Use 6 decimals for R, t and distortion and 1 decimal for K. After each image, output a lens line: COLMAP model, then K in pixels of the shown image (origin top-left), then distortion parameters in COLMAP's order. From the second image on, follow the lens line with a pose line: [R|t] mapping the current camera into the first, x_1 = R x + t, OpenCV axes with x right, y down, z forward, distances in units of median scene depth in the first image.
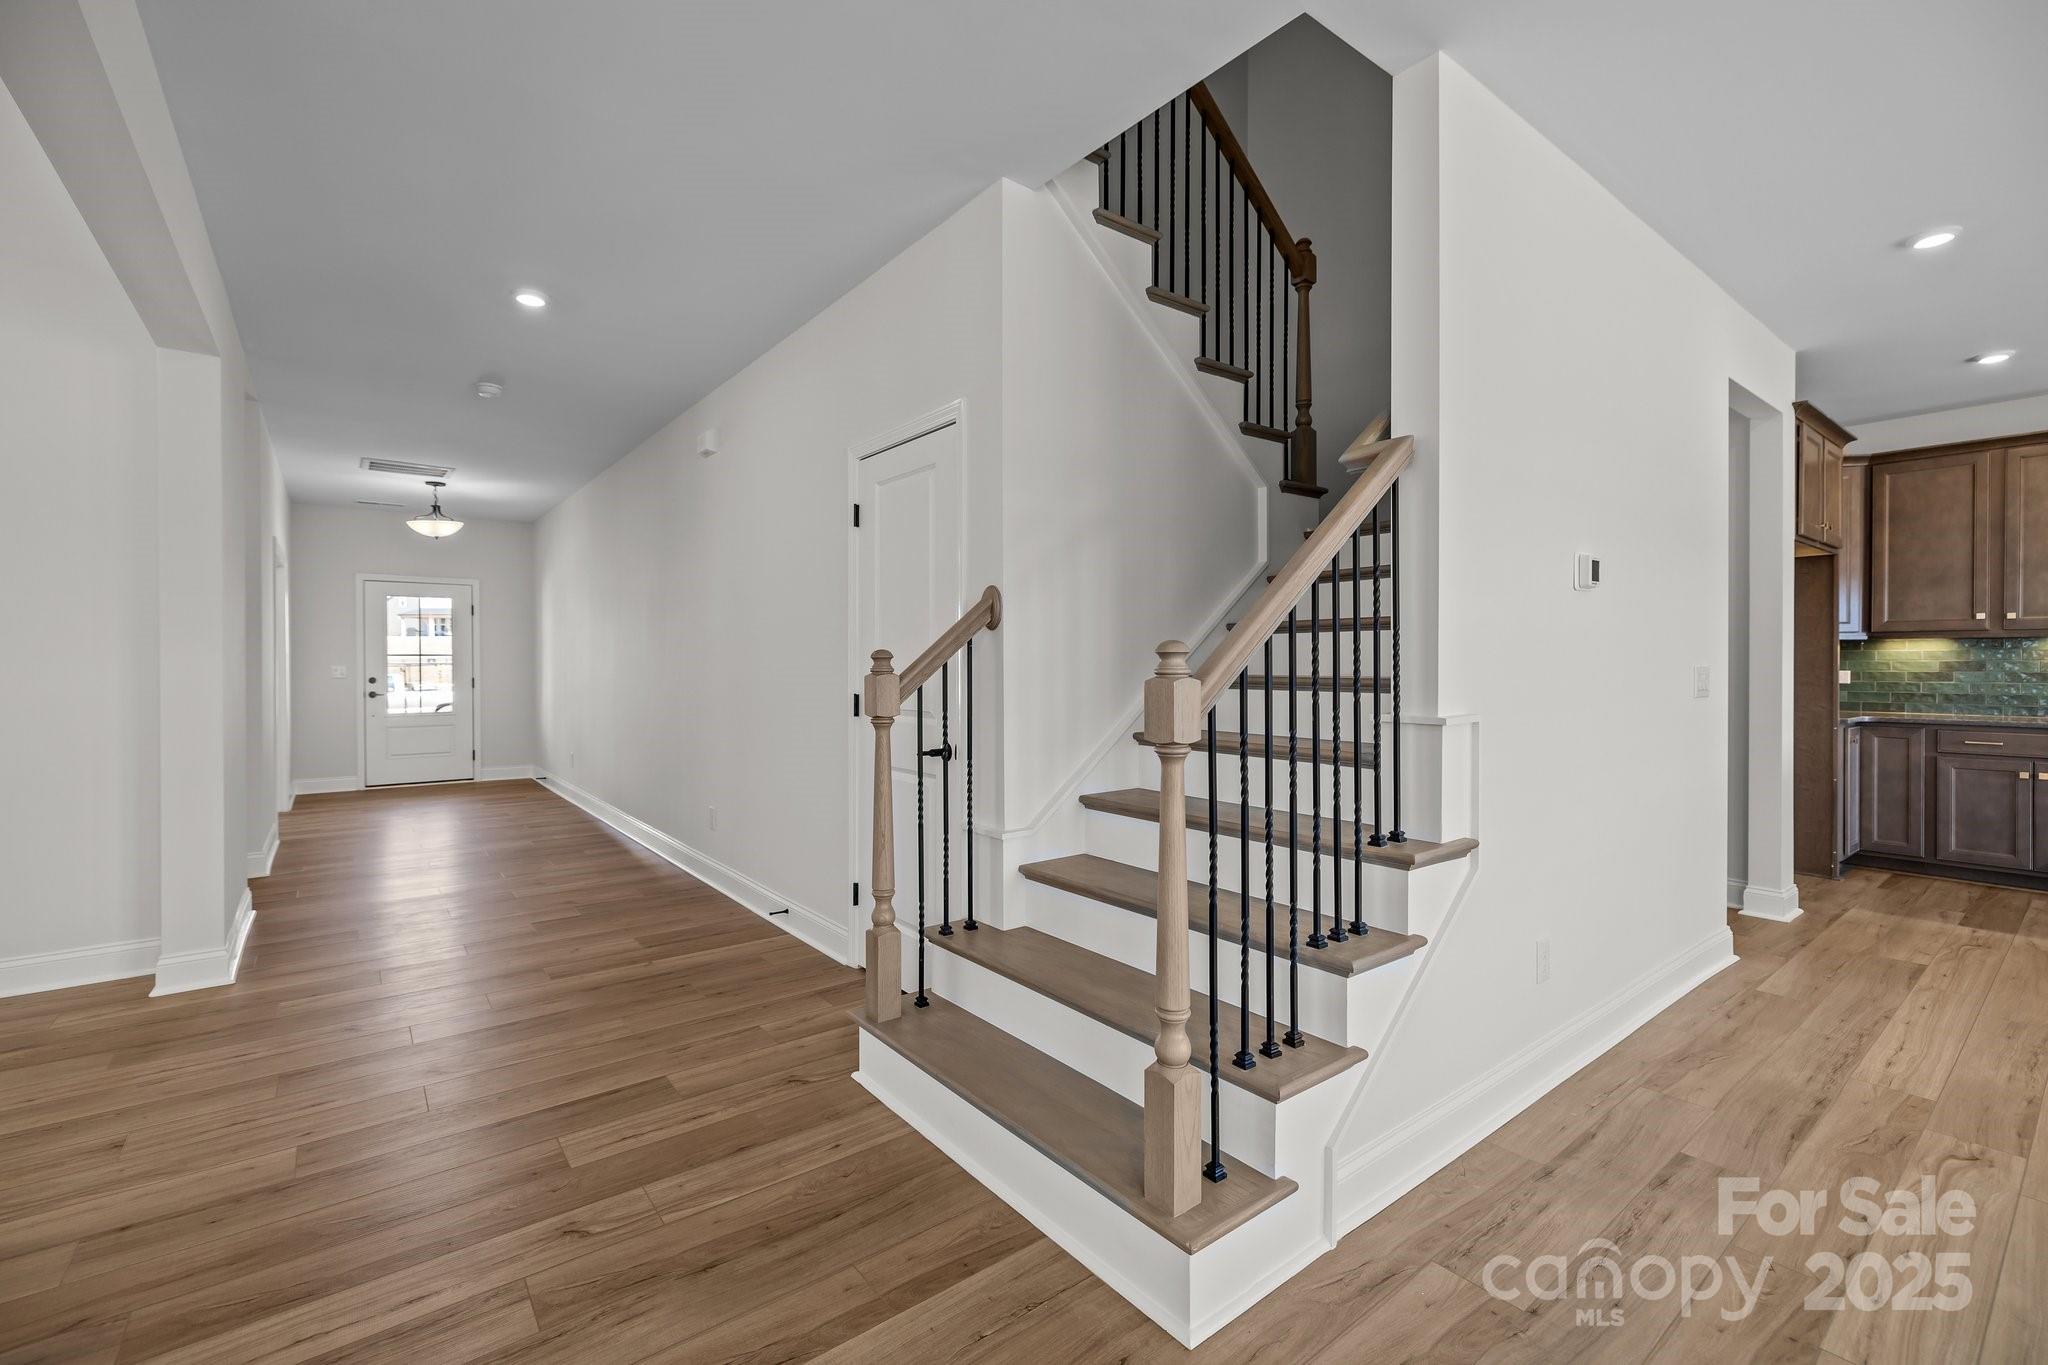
lens RADIAL K [[868.4, 0, 1005.5], [0, 868.4, 670.6], [0, 0, 1]] dist [-0.001481, 0.000423]
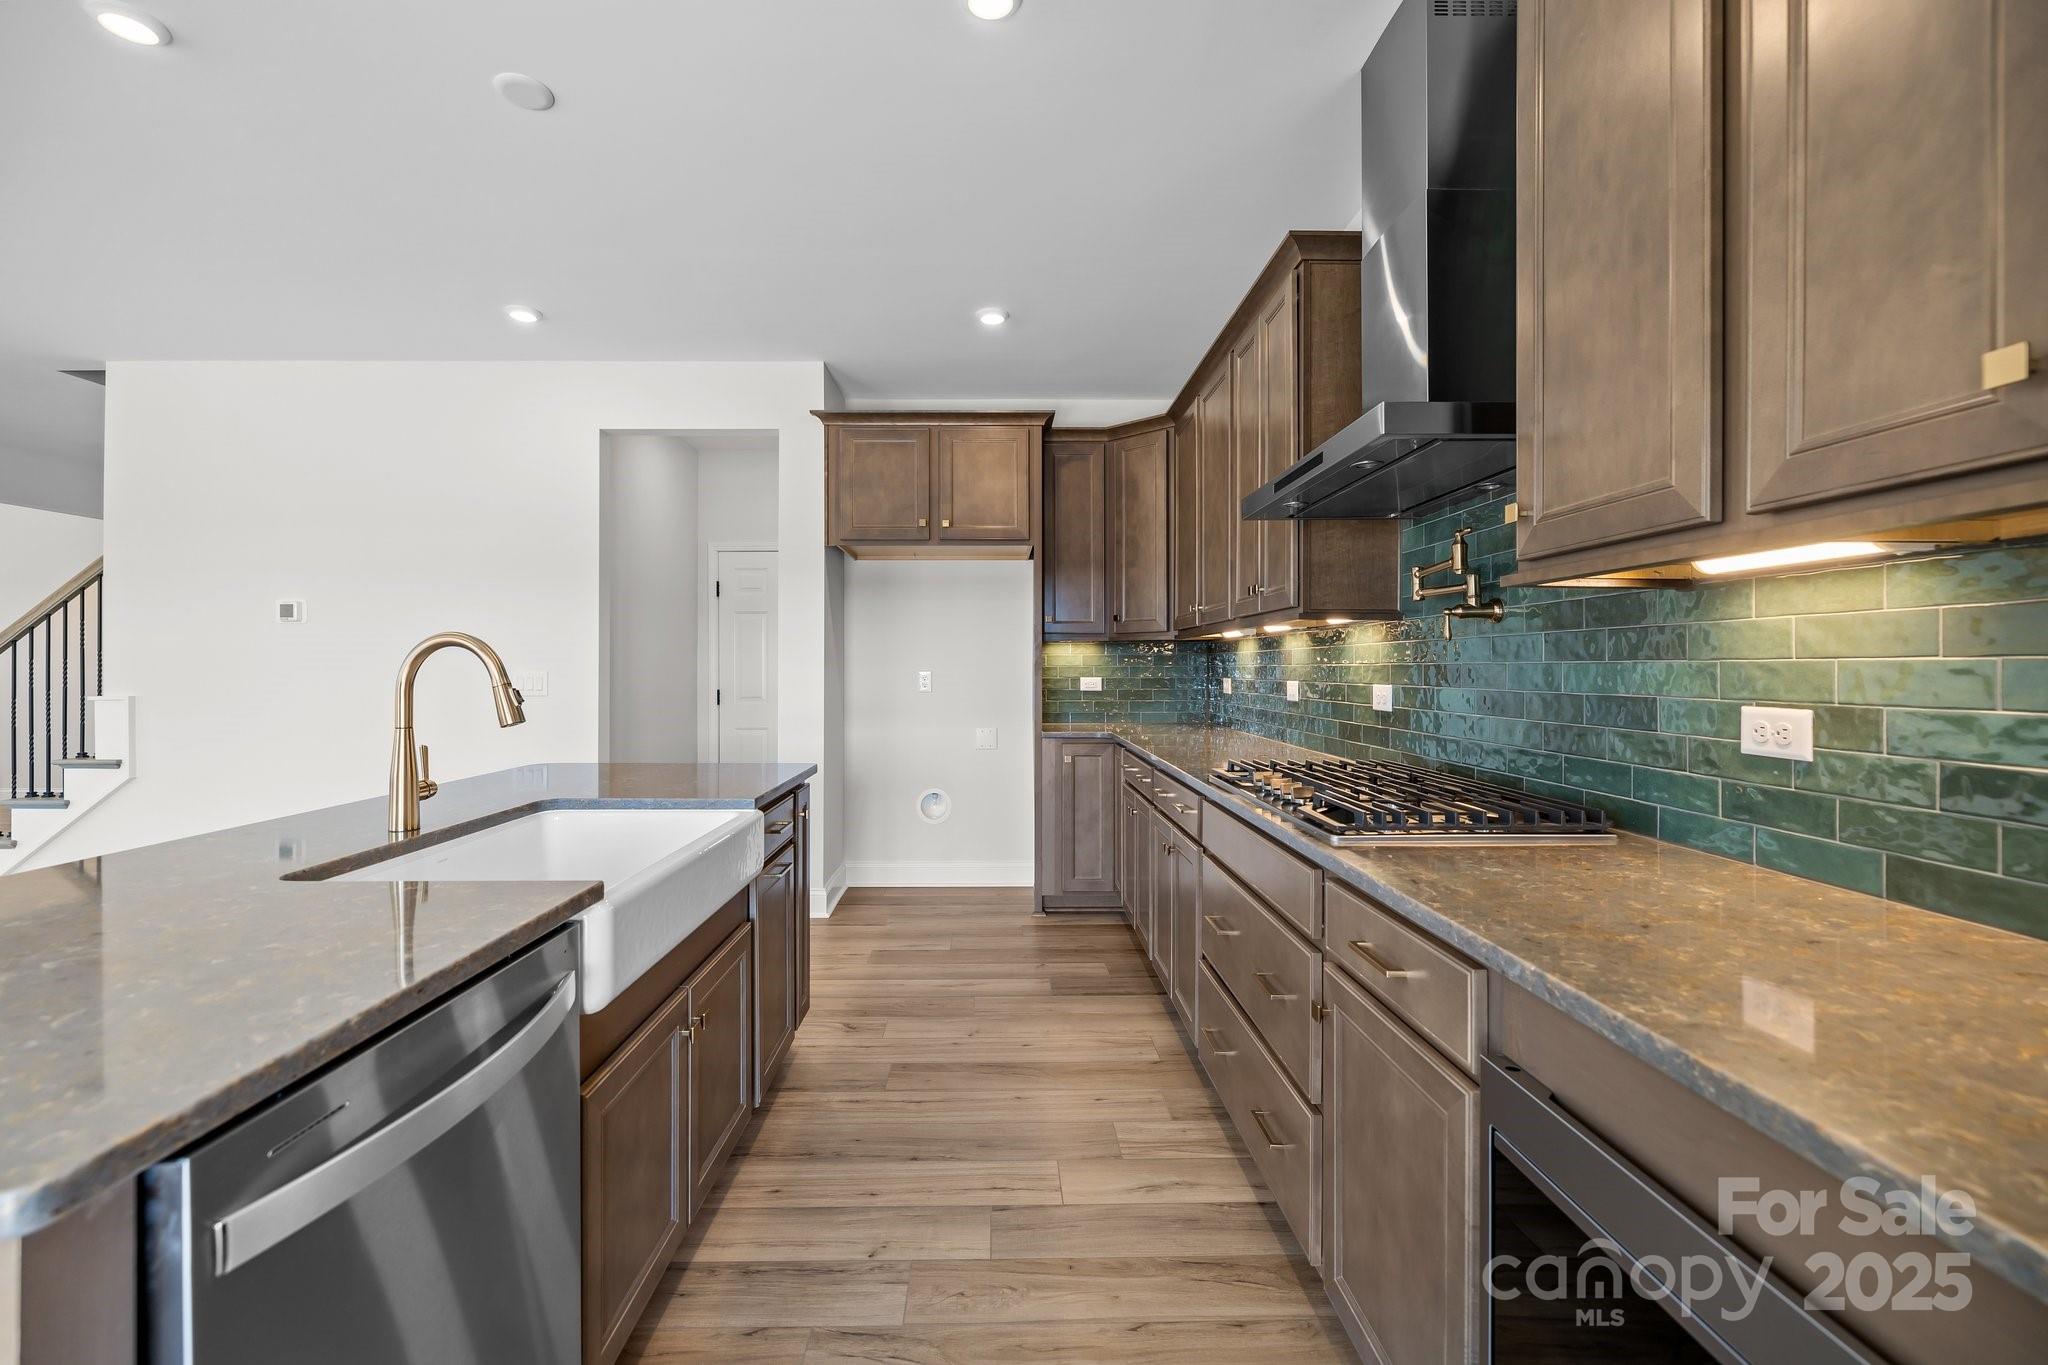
lens RADIAL K [[868.4, 0, 1005.0], [0, 868.4, 667.3], [0, 0, 1]] dist [-0.001481, 0.000423]
pose [[0.802850, 0.000389, -0.596182, 1.664819], [-0.004501, 0.999975, -0.005408, -0.006000], [0.596165, 0.007025, 0.802831, 0.313811]]
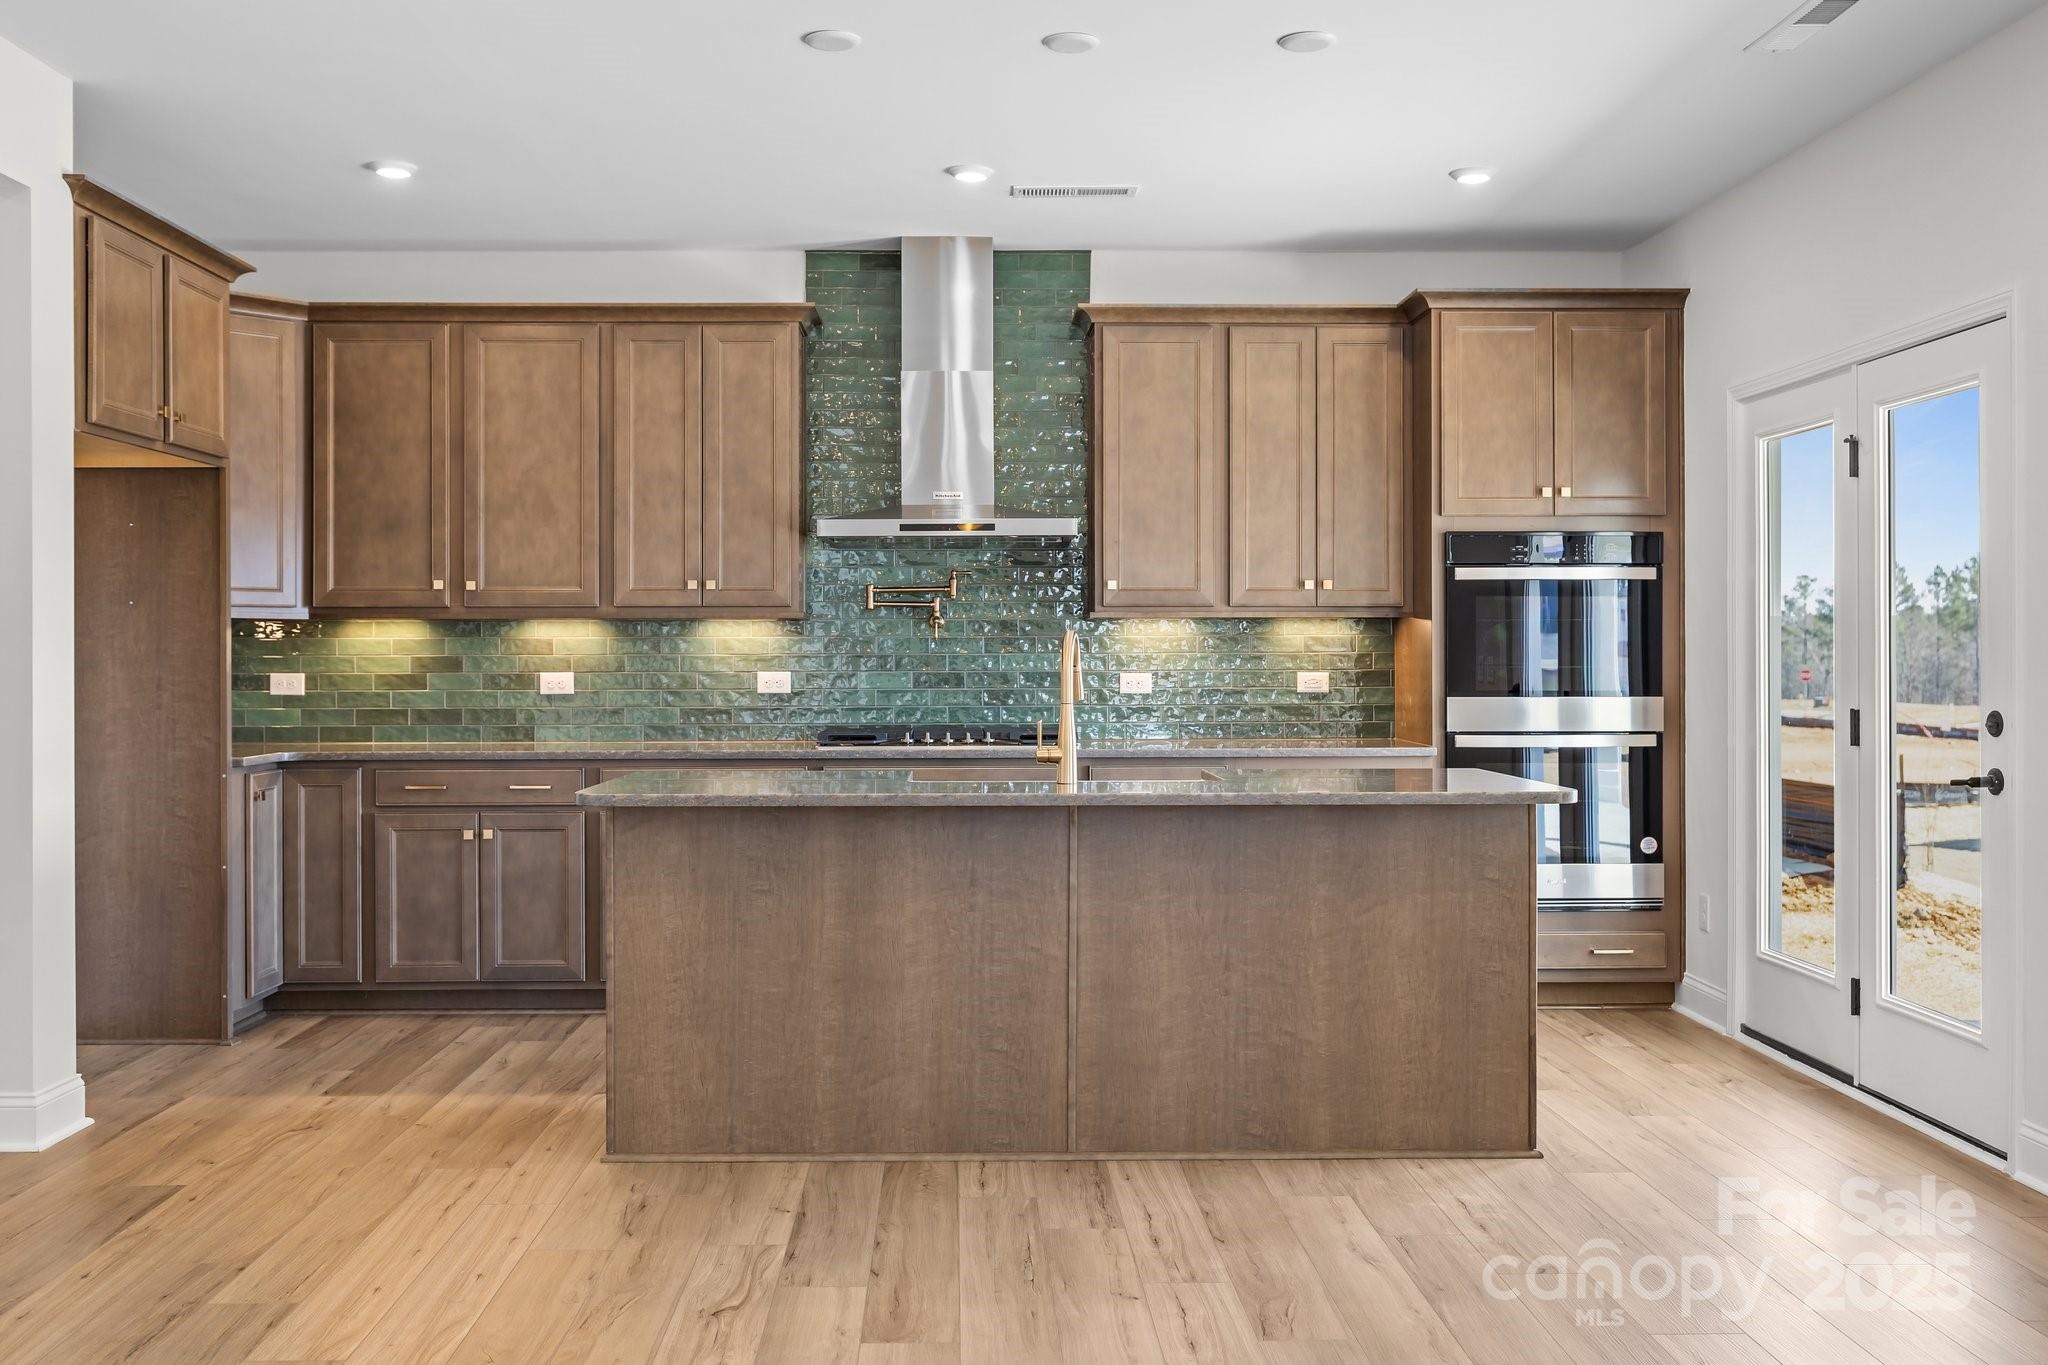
lens RADIAL K [[1888.9, 0, 1013.1], [0, 1888.9, 656.0], [0, 0, 1]] dist [0.002565, 0.000000]
pose [[0.584459, 0.000183, 0.811423, 0.298103], [0.007089, 0.999961, -0.005331, -0.001413], [-0.811392, 0.008868, 0.584435, -0.151406]]
